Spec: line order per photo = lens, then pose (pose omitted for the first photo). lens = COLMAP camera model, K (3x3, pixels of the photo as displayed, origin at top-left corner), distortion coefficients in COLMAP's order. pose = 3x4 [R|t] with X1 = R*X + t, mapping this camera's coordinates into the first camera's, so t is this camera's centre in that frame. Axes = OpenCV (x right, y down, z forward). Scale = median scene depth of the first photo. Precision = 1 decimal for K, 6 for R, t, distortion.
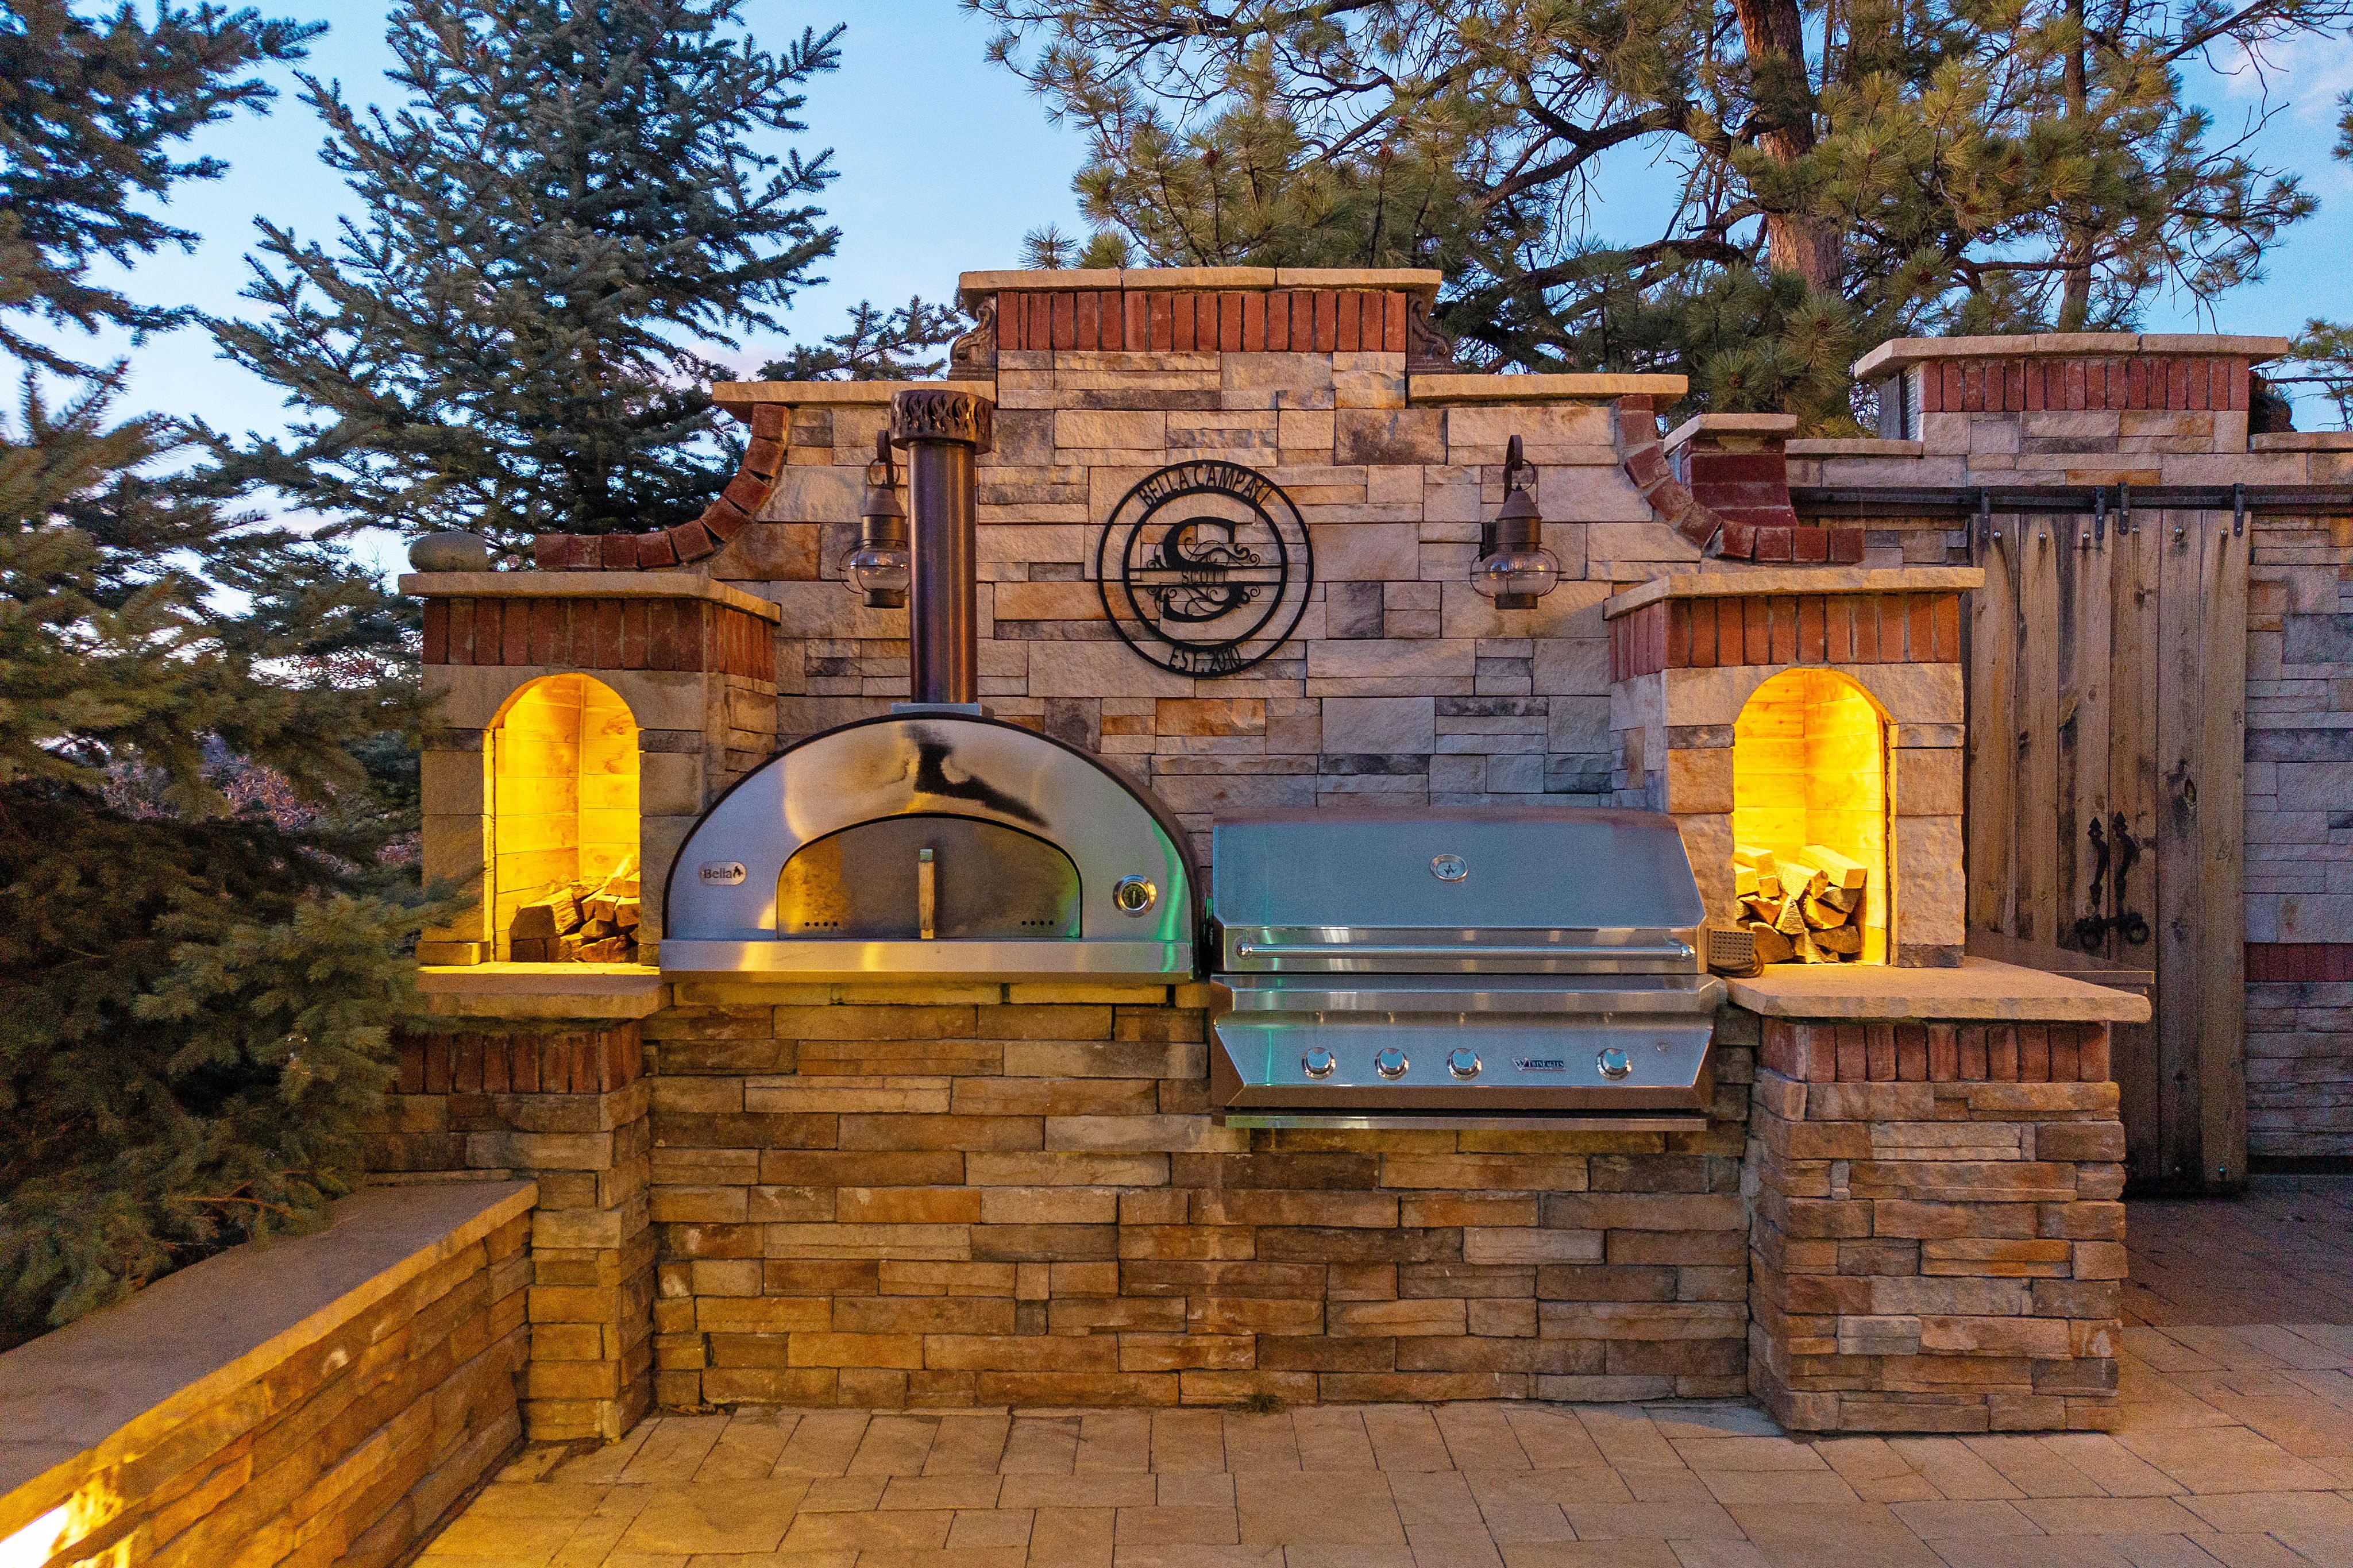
lens RADIAL K [[1700.6, 0, 1176.5], [0, 1700.6, 784.0], [0, 0, 1]] dist [0.088952, -0.258951]
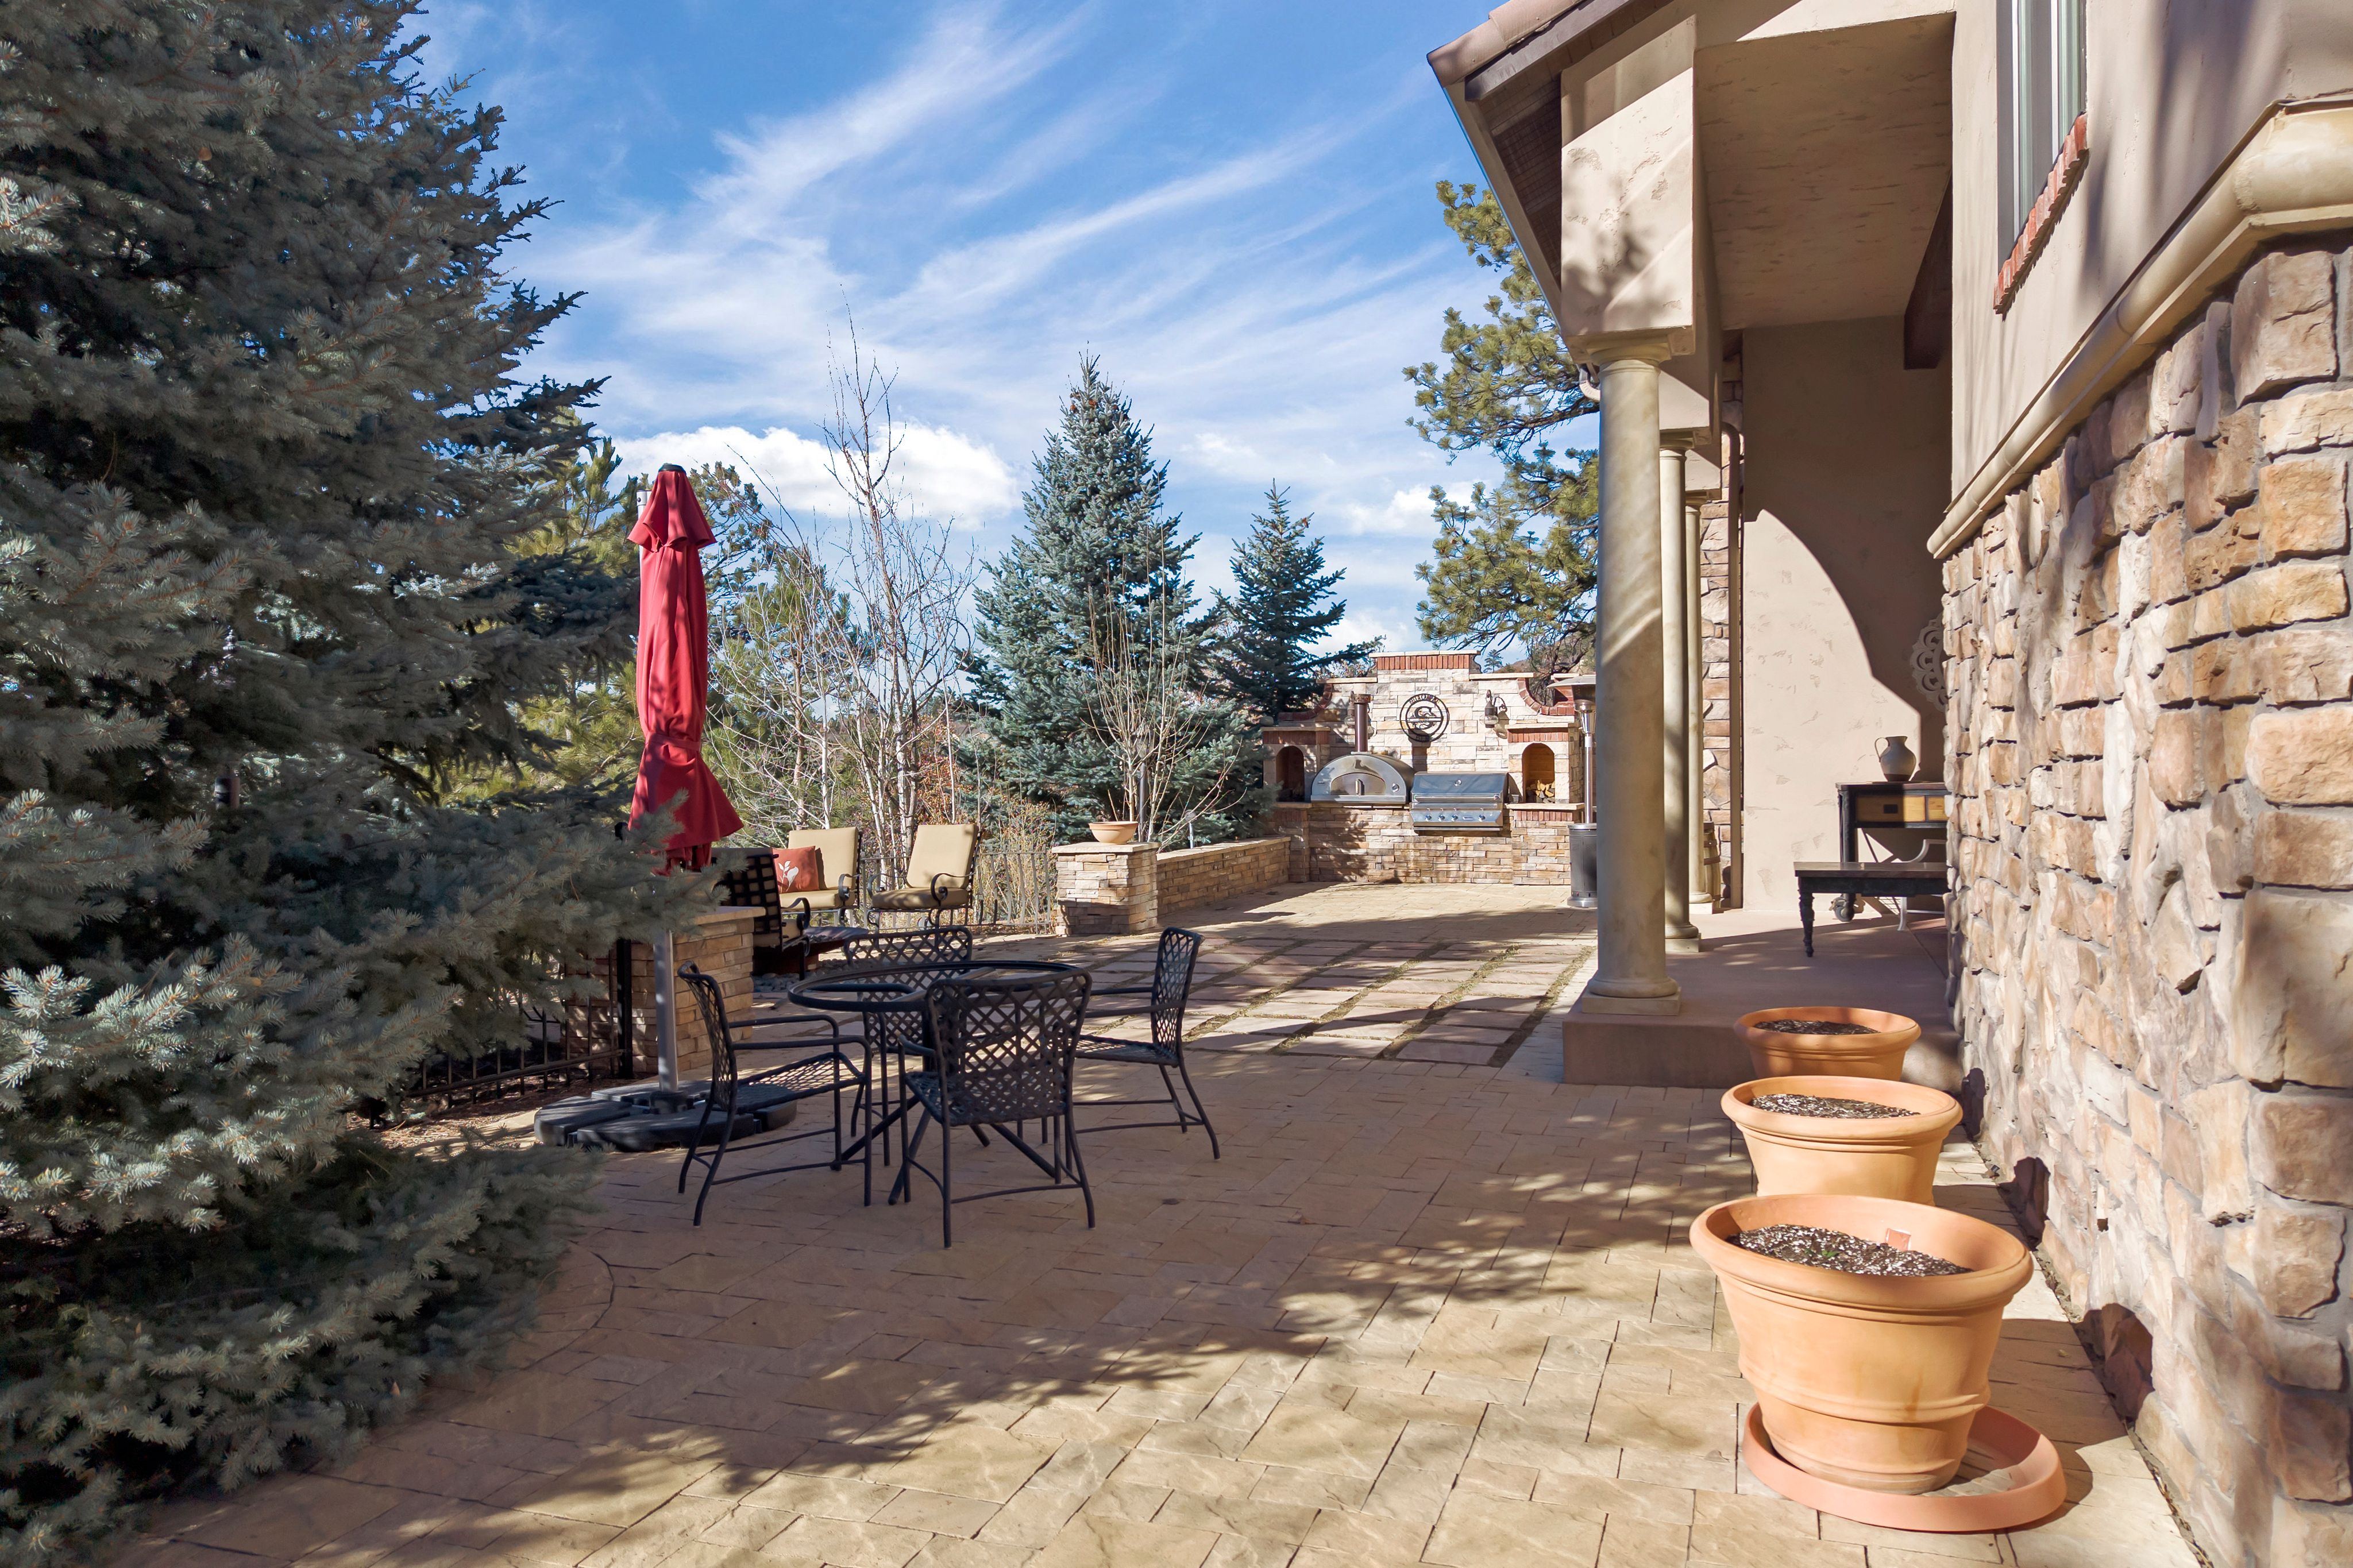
lens RADIAL K [[1700.6, 0, 1176.5], [0, 1700.6, 784.0], [0, 0, 1]] dist [0.088952, -0.258951]
pose [[0.954009, -0.002054, -0.299770, 0.912317], [0.007152, 0.999848, 0.015908, -0.036321], [0.299692, -0.017320, 0.953879, -4.279337]]
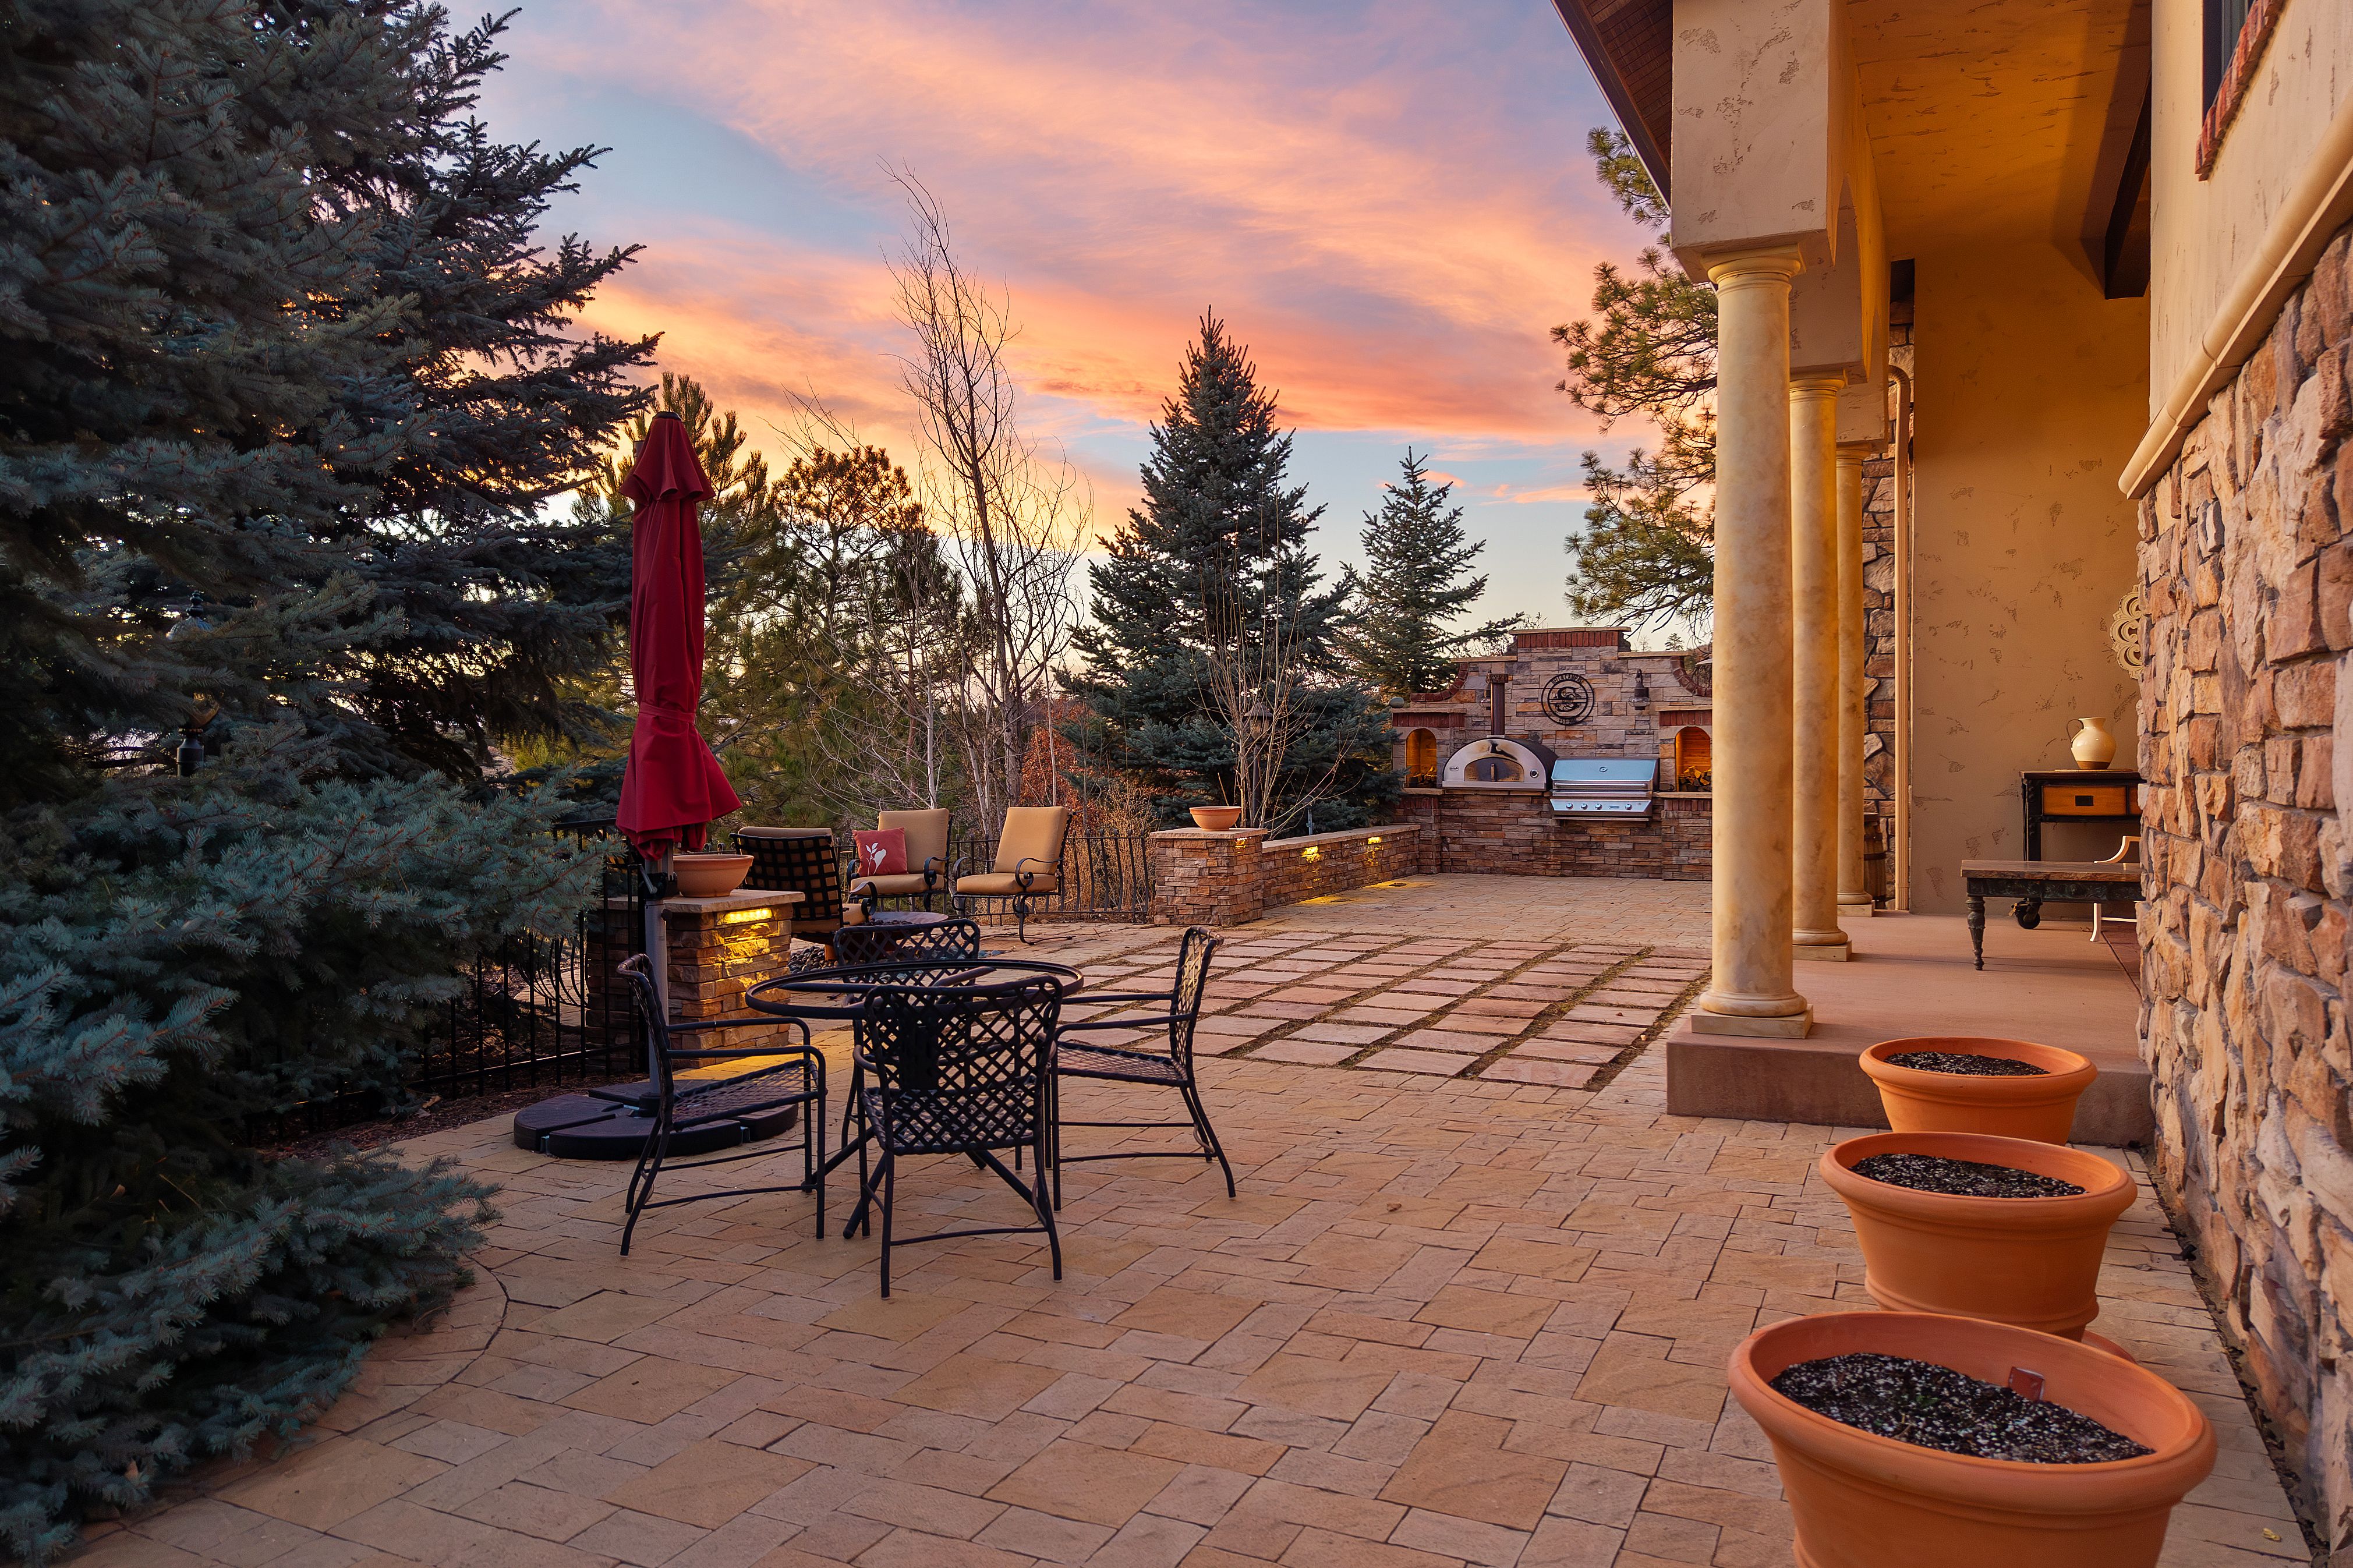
lens RADIAL K [[1715.6, 0, 1123.9], [0, 1715.6, 764.7], [0, 0, 1]] dist [0.059348, -0.124814]
pose [[0.910043, 0.004410, -0.414491, 0.959850], [0.000943, 0.999919, 0.012708, -0.026421], [0.414514, -0.011955, 0.909964, -4.061739]]
